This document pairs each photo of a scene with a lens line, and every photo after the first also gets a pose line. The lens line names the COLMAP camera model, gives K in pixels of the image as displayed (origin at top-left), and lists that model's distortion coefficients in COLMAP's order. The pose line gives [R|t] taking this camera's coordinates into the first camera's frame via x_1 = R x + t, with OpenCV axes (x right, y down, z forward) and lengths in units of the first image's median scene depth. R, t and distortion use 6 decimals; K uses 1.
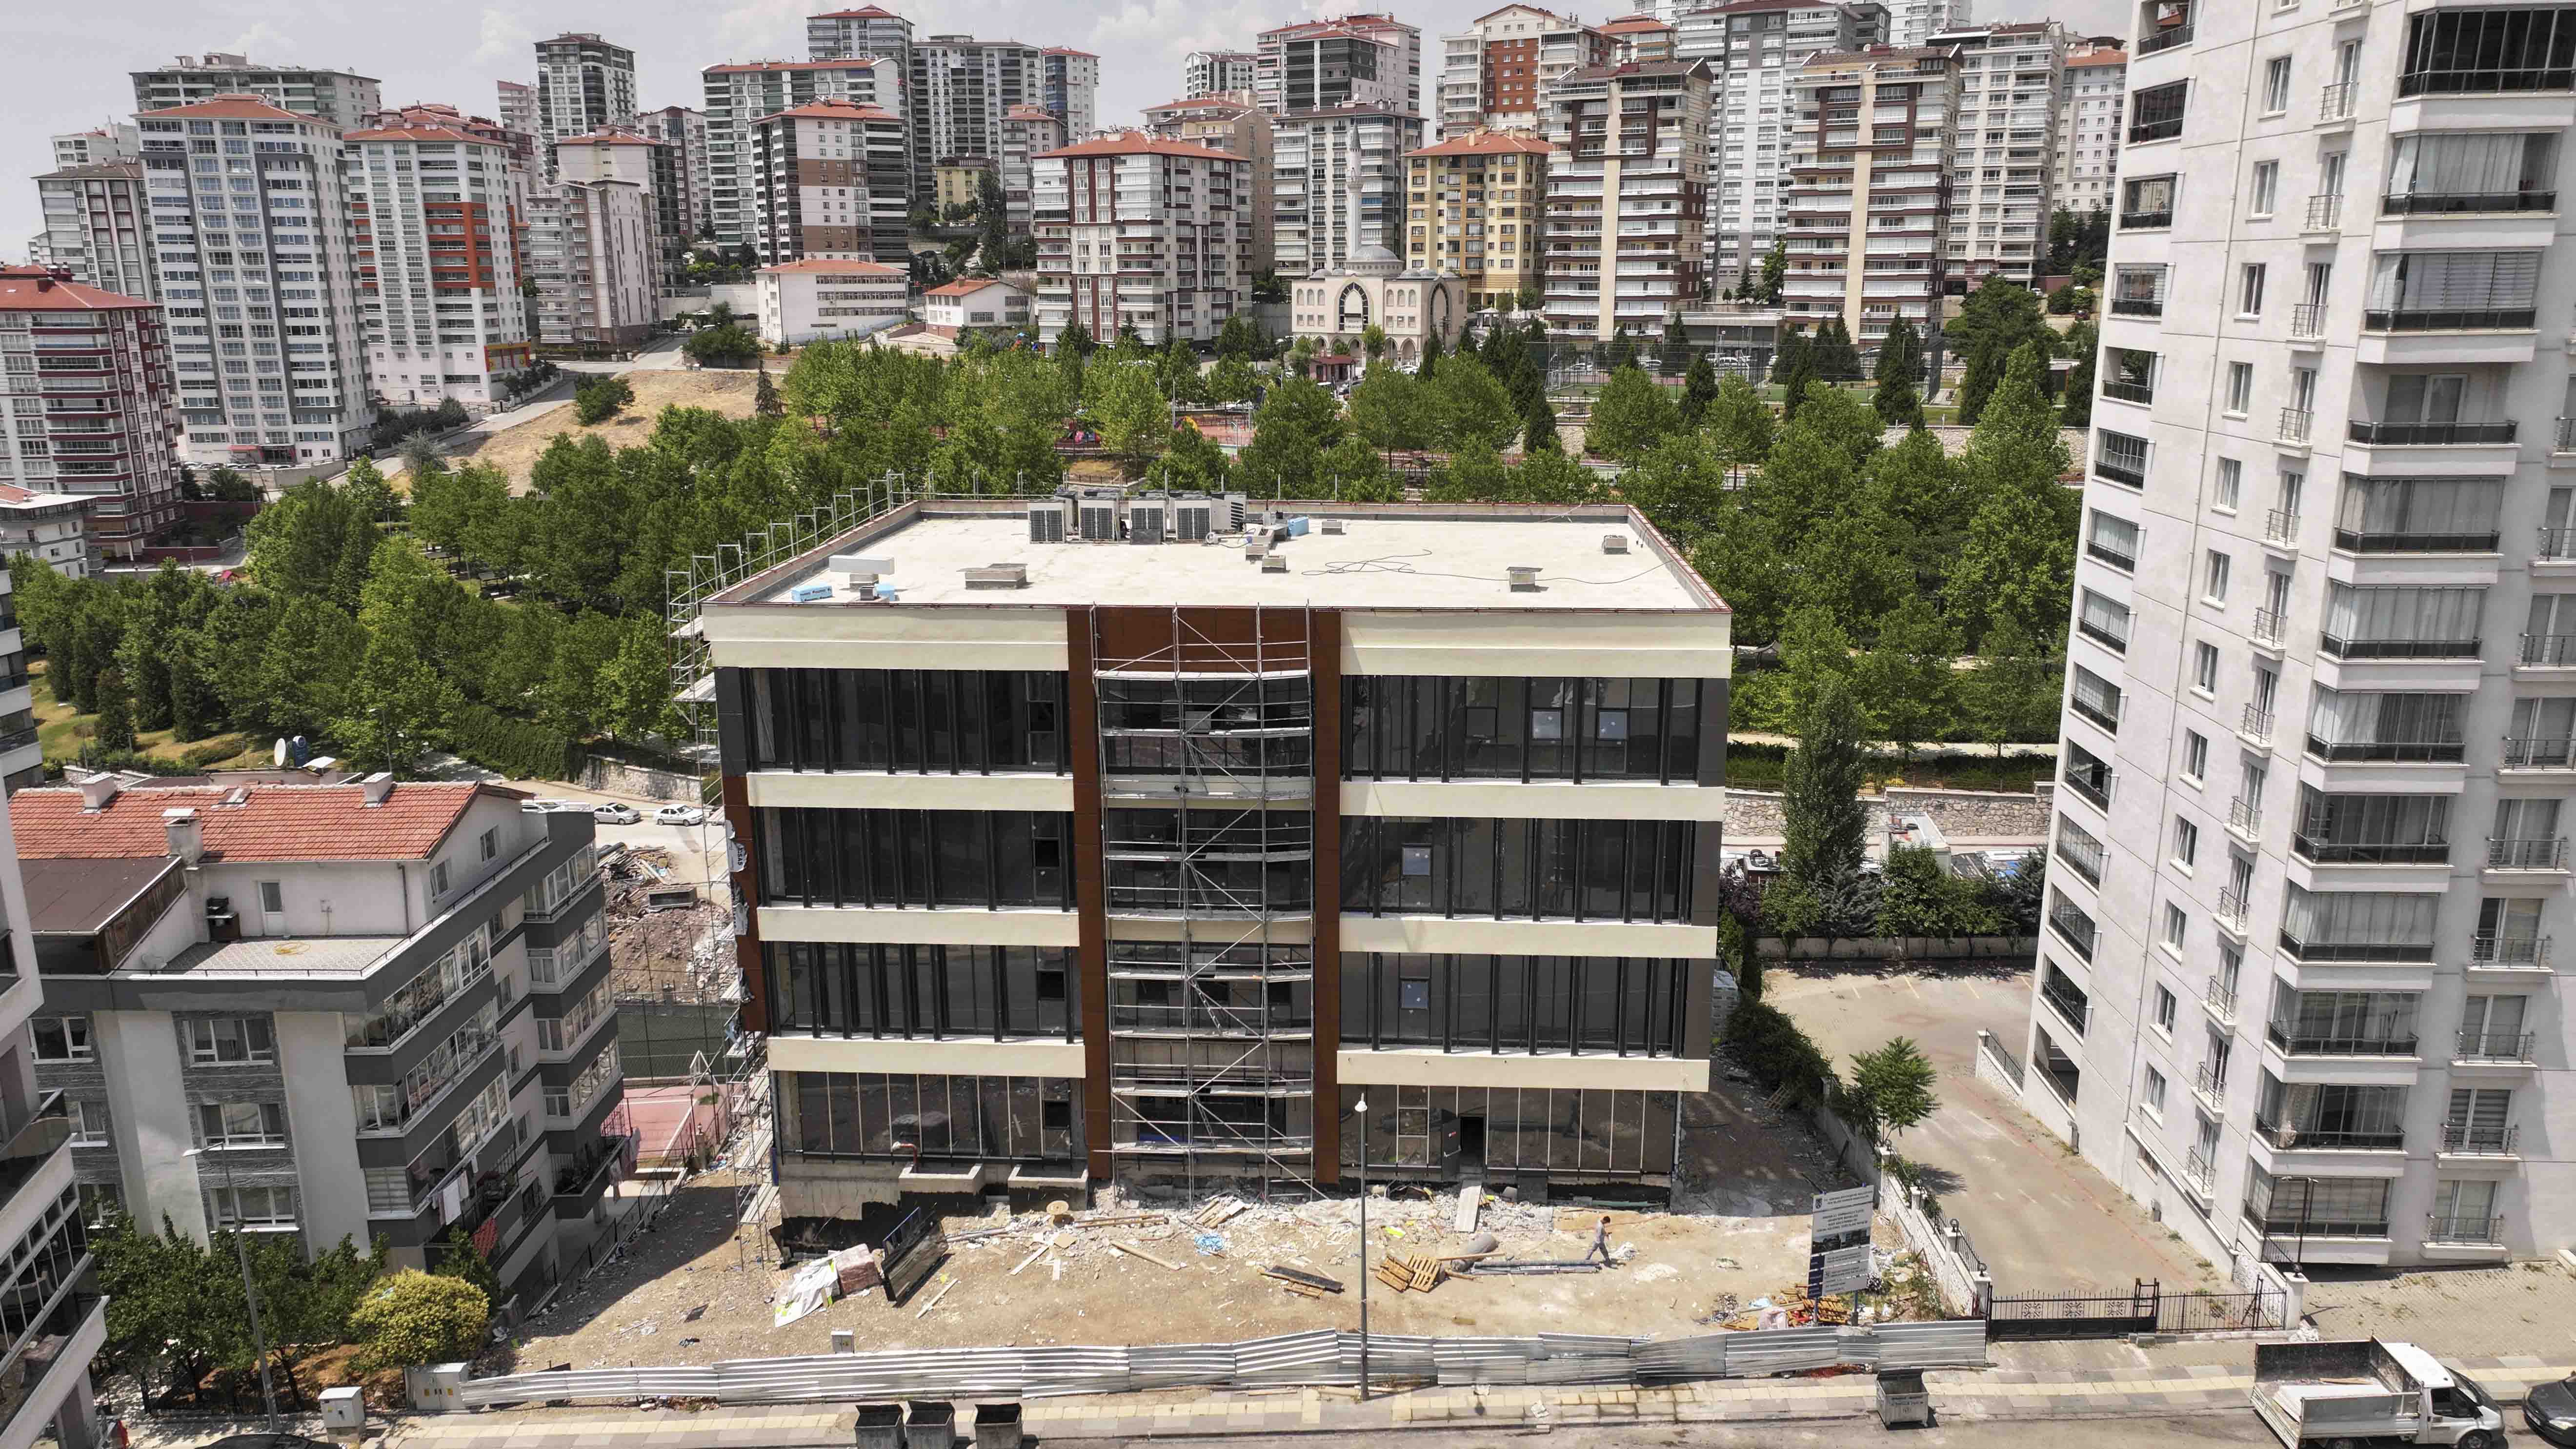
lens RADIAL K [[1798.1, 0, 1299.8], [0, 1798.1, 718.1], [0, 0, 1]] dist [0.005956, -0.001830]
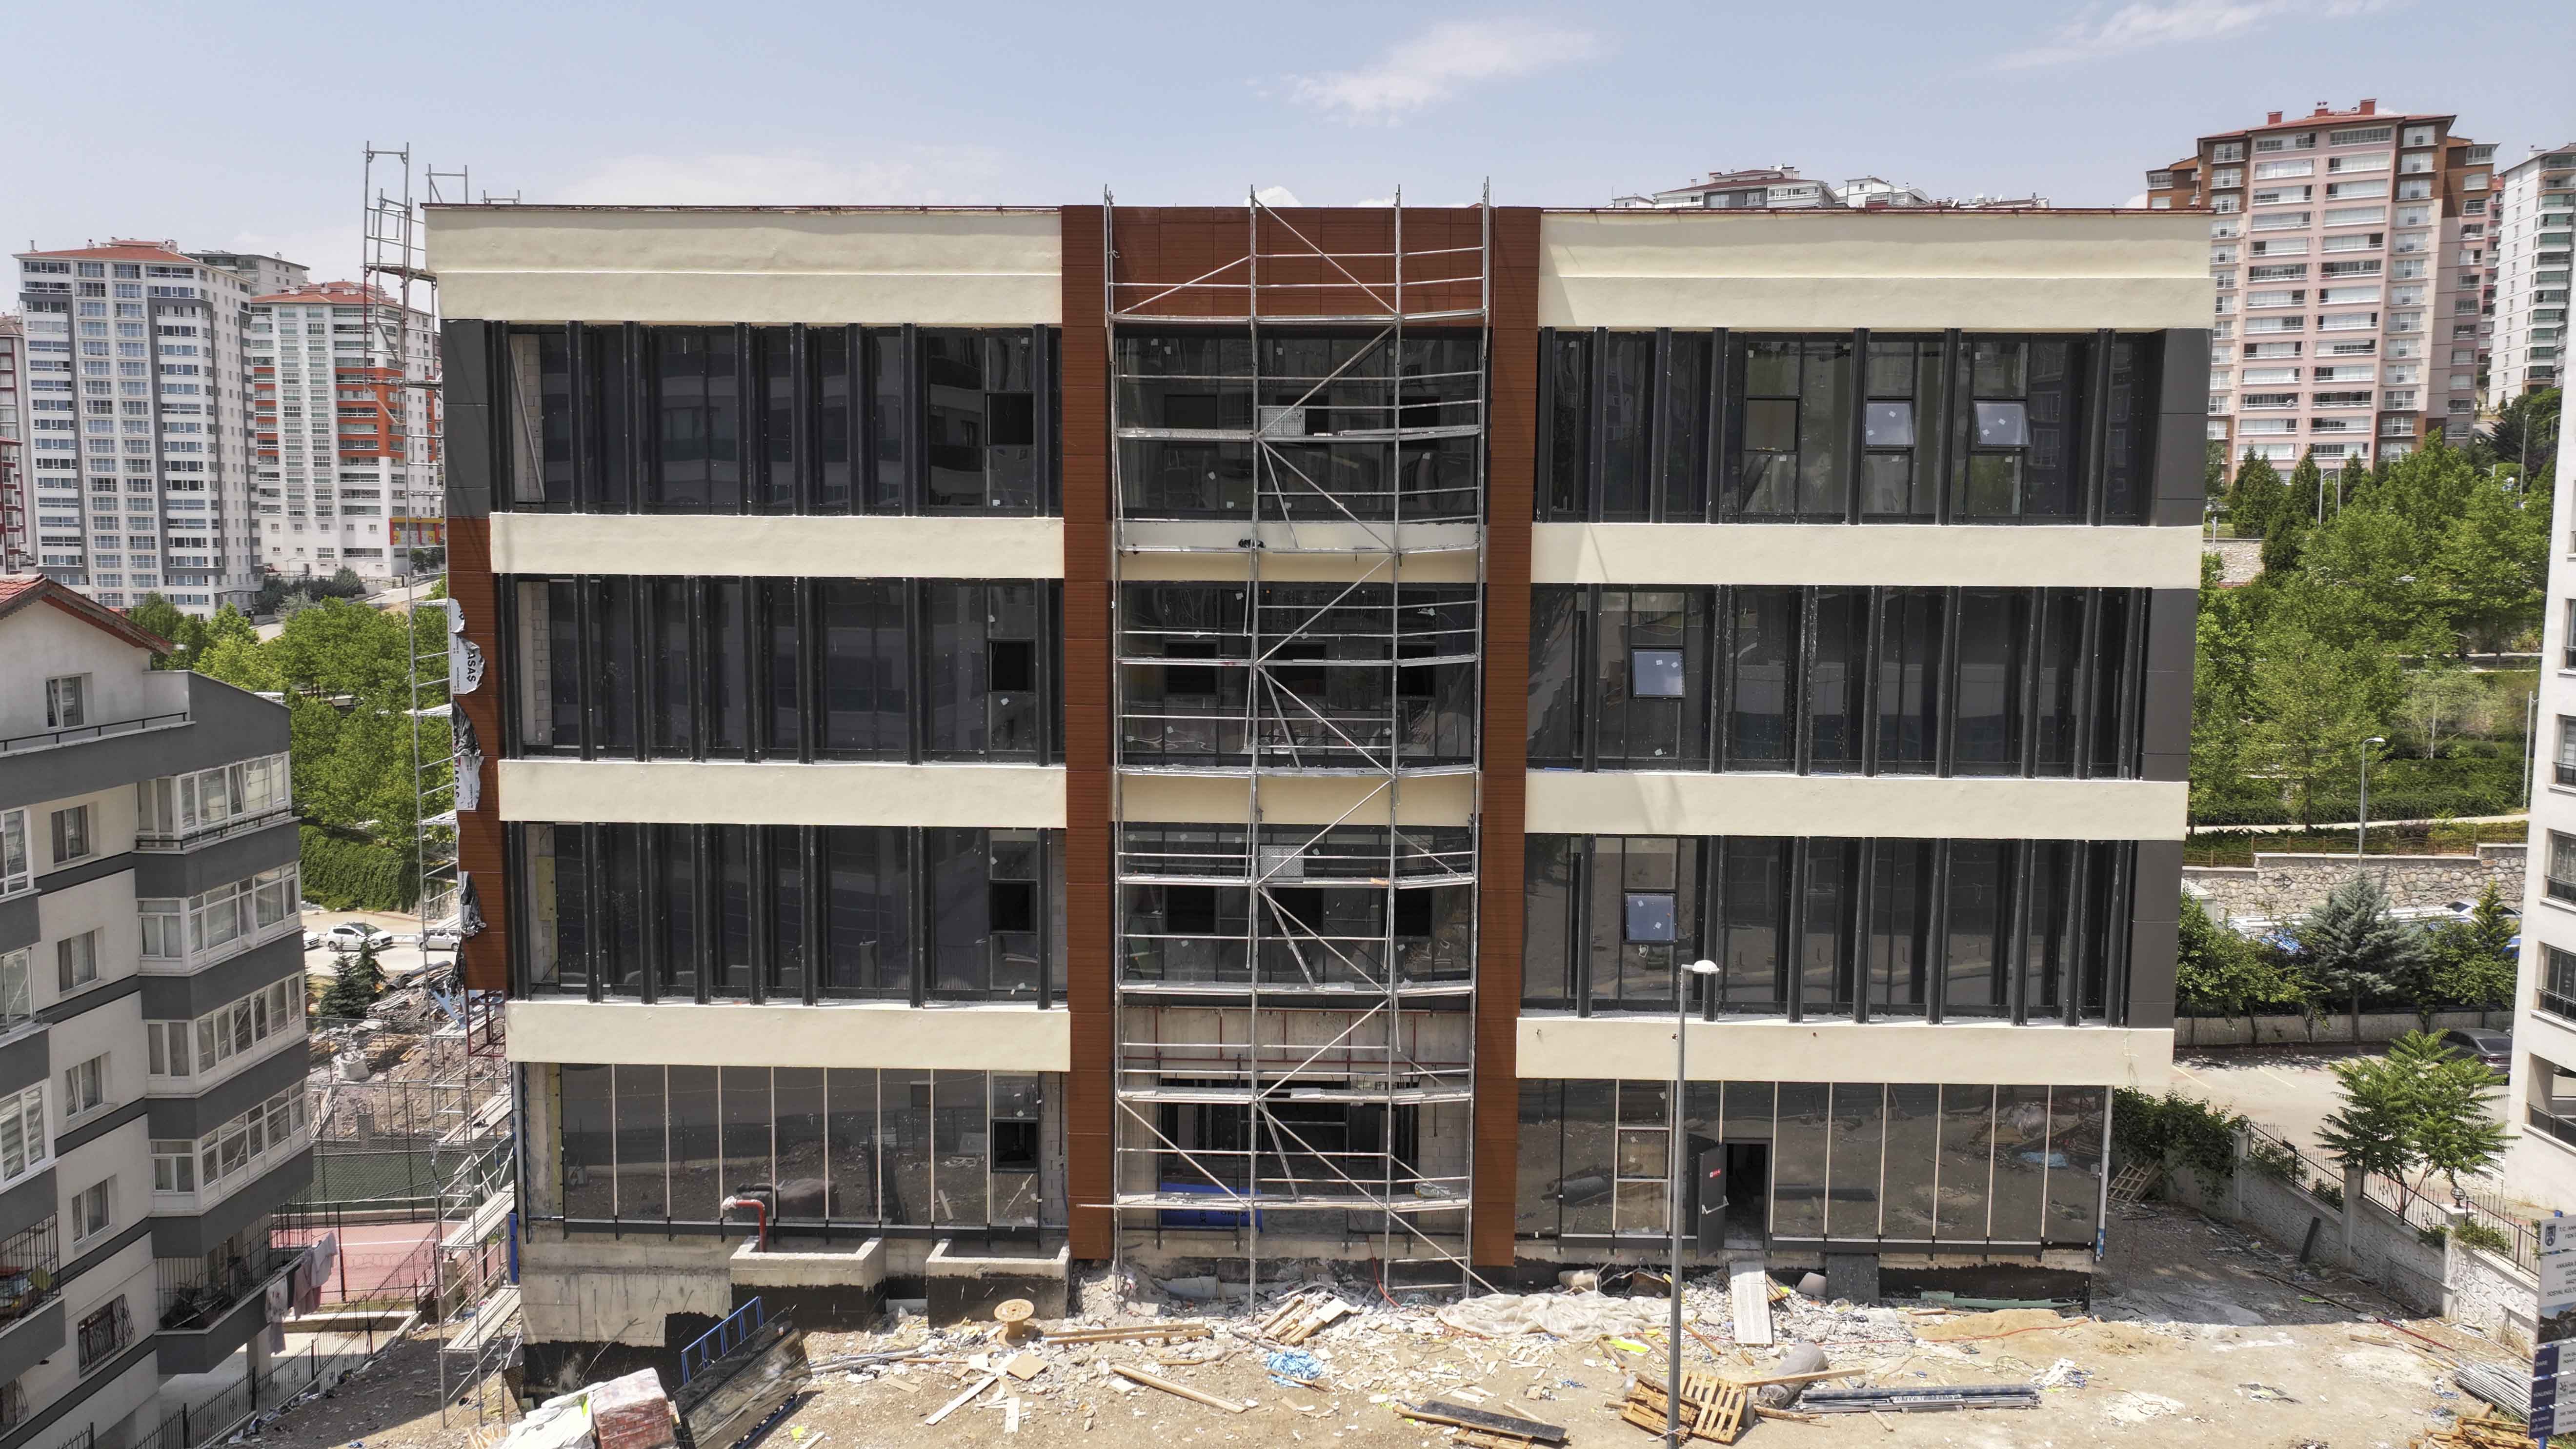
lens RADIAL K [[1801.7, 0, 1301.9], [0, 1801.7, 714.2], [0, 0, 1]] dist [0.009341, 0.000836]
pose [[0.999355, 0.008813, 0.034812, -0.044960], [-0.003662, 0.989375, -0.145339, 0.114776], [-0.035723, 0.145118, 0.988769, 0.281659]]
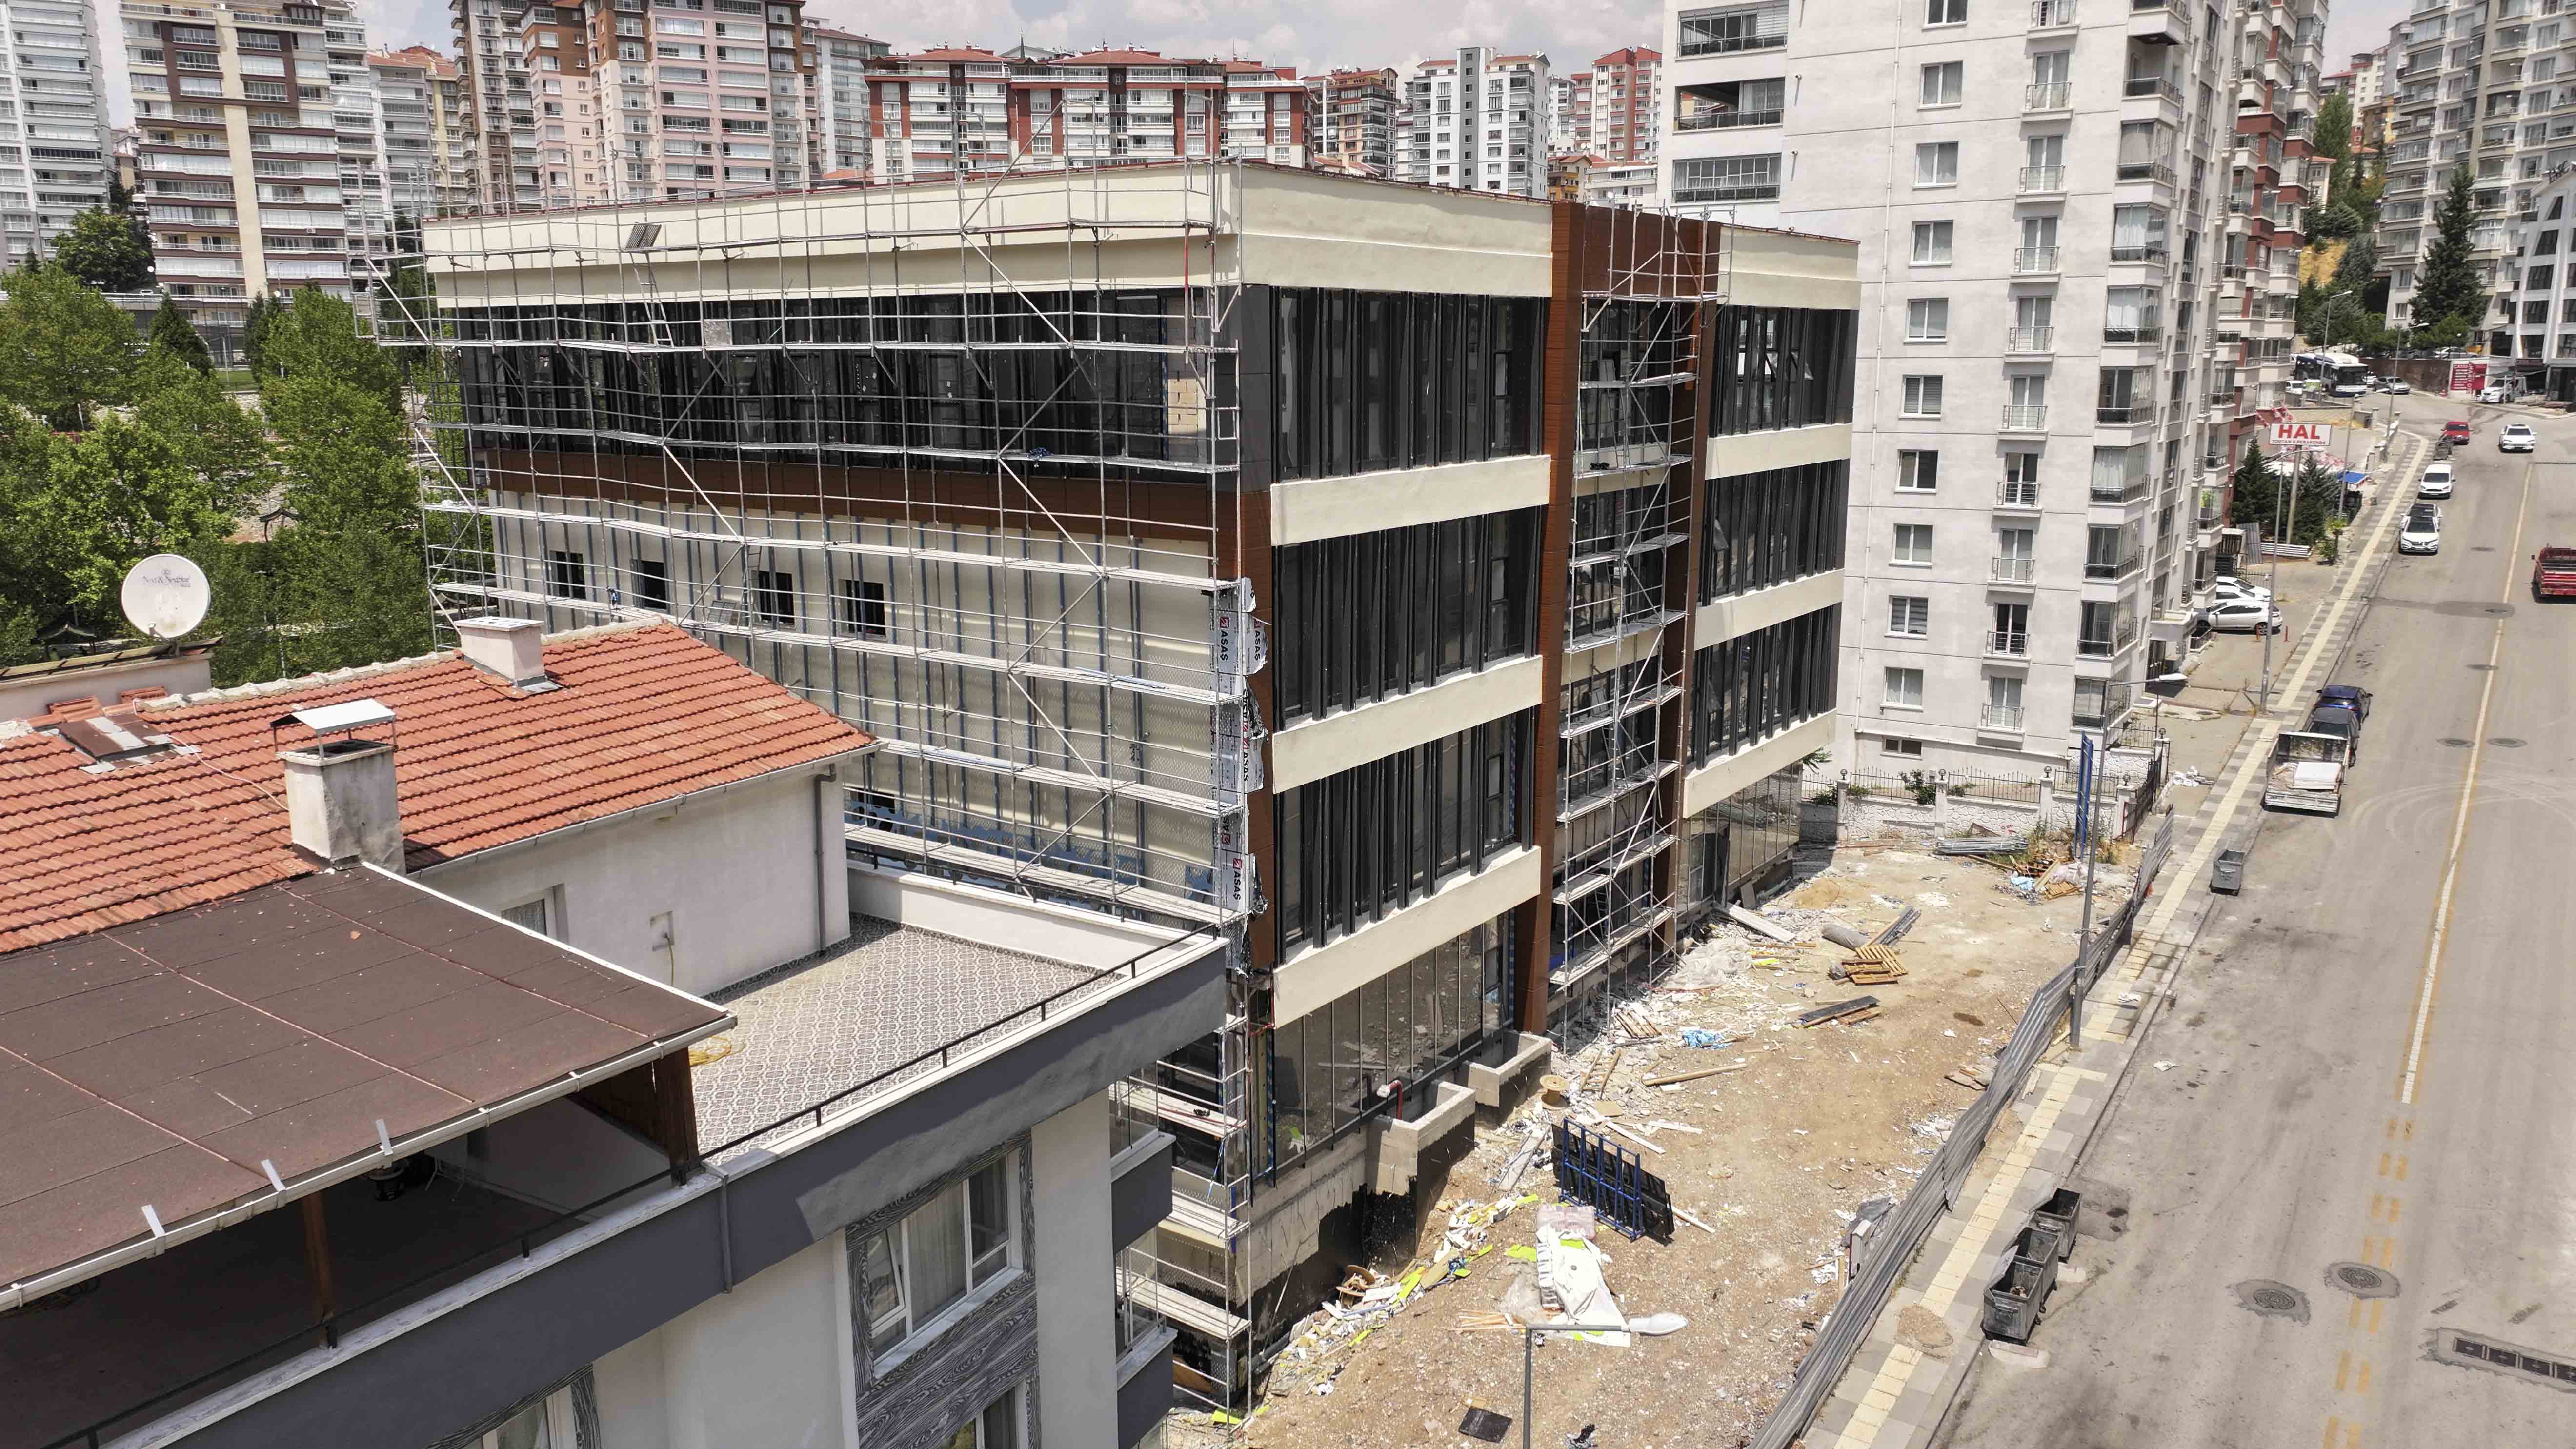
lens RADIAL K [[1777.1, 0, 1288.0], [0, 1777.1, 724.5], [0, 0, 1]] dist [0.019209, 0.001820]
pose [[0.534417, -0.171401, 0.827660, -0.502534], [0.205544, 0.976181, 0.069440, 0.043002], [-0.819848, 0.133010, 0.556918, 0.454747]]
